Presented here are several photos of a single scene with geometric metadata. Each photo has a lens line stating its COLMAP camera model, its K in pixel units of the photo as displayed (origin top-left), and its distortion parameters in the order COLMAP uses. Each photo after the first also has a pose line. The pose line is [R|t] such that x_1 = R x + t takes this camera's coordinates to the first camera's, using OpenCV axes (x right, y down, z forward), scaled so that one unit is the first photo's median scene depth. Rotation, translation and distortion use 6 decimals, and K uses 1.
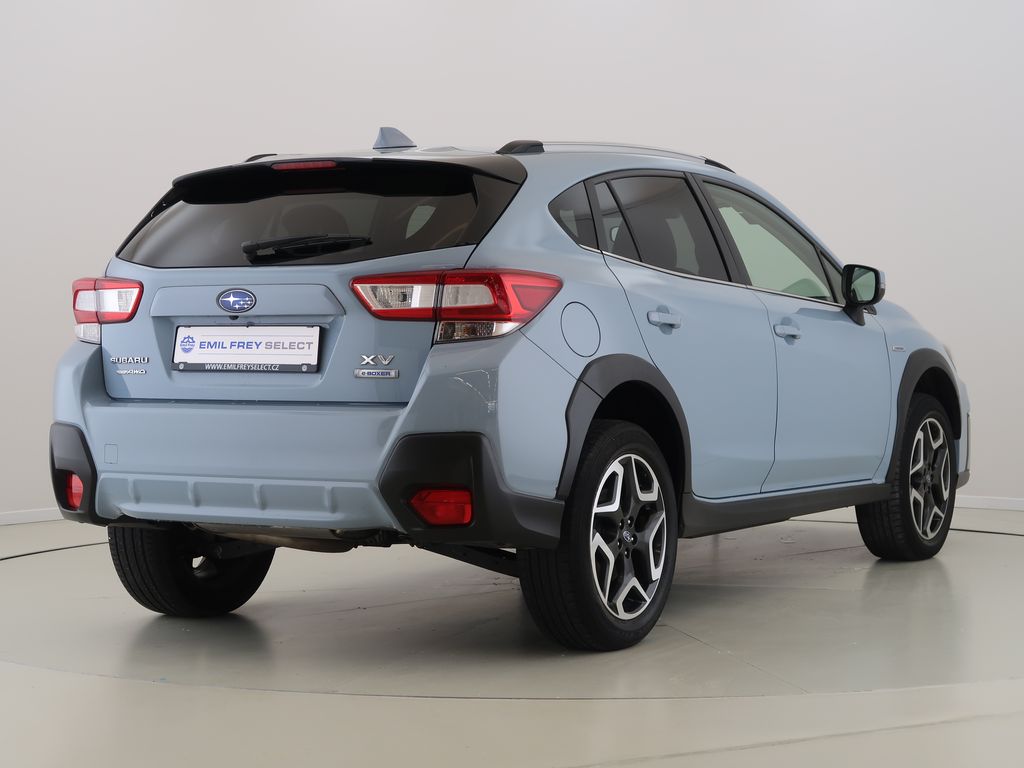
lens RADIAL K [[2192.1, 0, 512.0], [0, 2192.1, 384.0], [0, 0, 1]] dist [-0.035504, -0.097239]
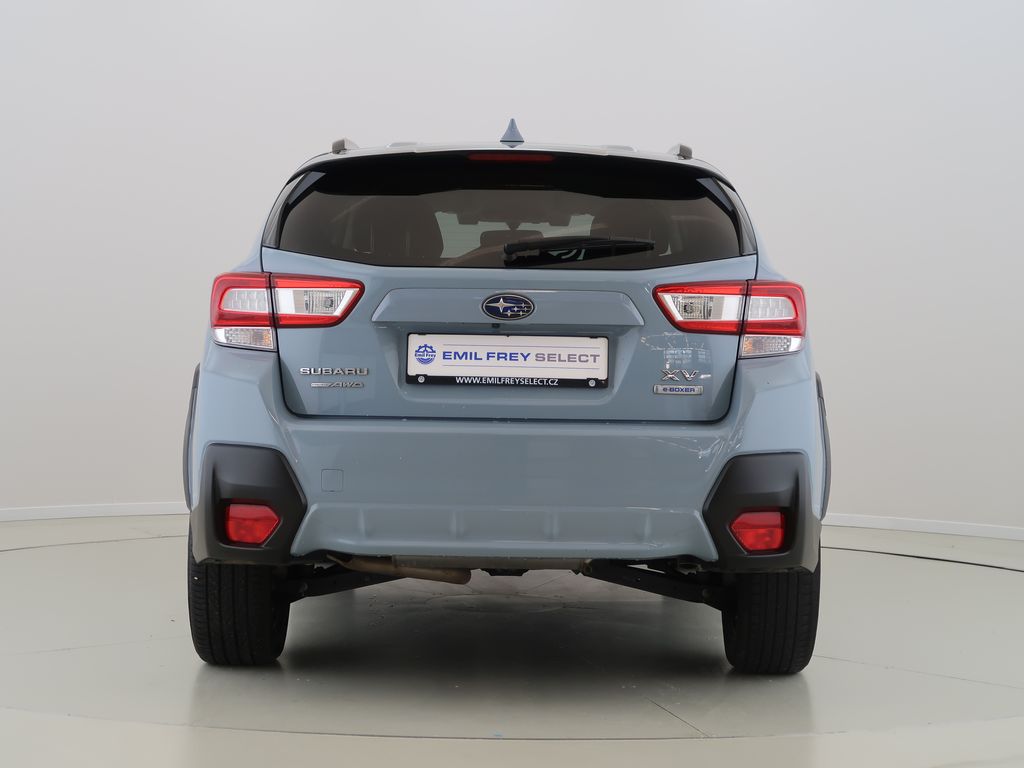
lens RADIAL K [[2192.1, 0, 512.0], [0, 2192.1, 384.0], [0, 0, 1]] dist [-0.035504, -0.097239]
pose [[0.858970, 0.006367, 0.511986, -0.577468], [-0.006377, 0.999978, -0.001738, -0.004969], [-0.511986, -0.001772, 0.858992, 0.230189]]
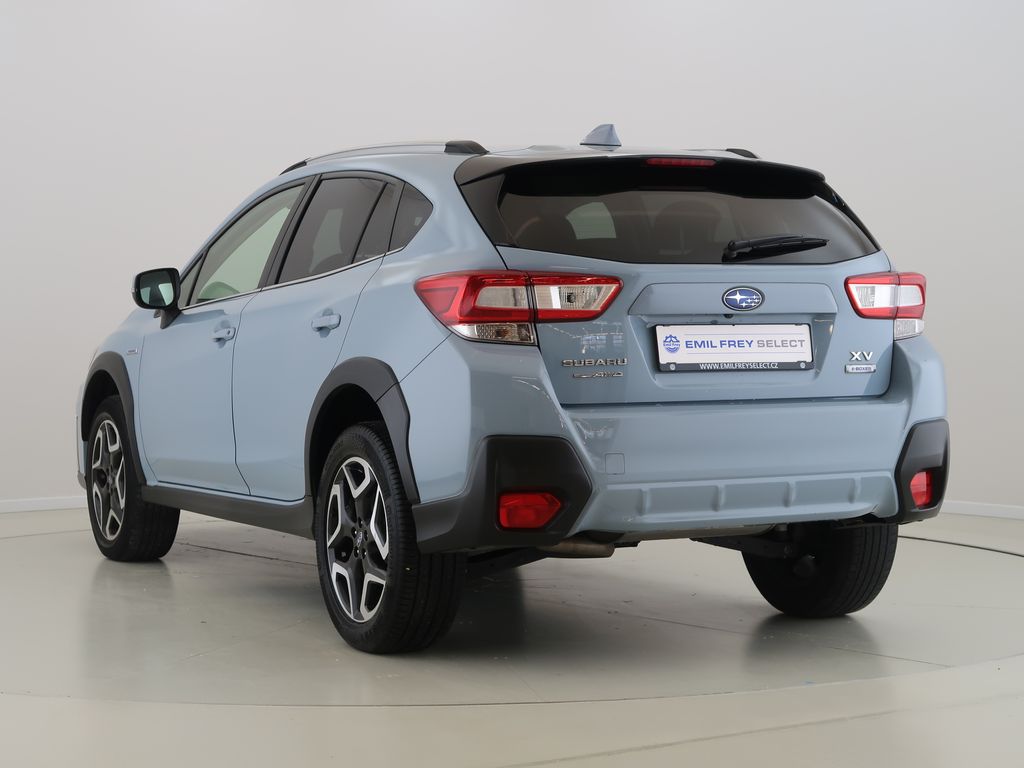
lens RADIAL K [[2192.1, 0, 512.0], [0, 2192.1, 384.0], [0, 0, 1]] dist [-0.035504, -0.097239]
pose [[0.542873, -0.024178, 0.839467, -1.003979], [0.028663, 0.999537, 0.010252, -0.012642], [-0.839326, 0.018496, 0.543314, 0.548182]]
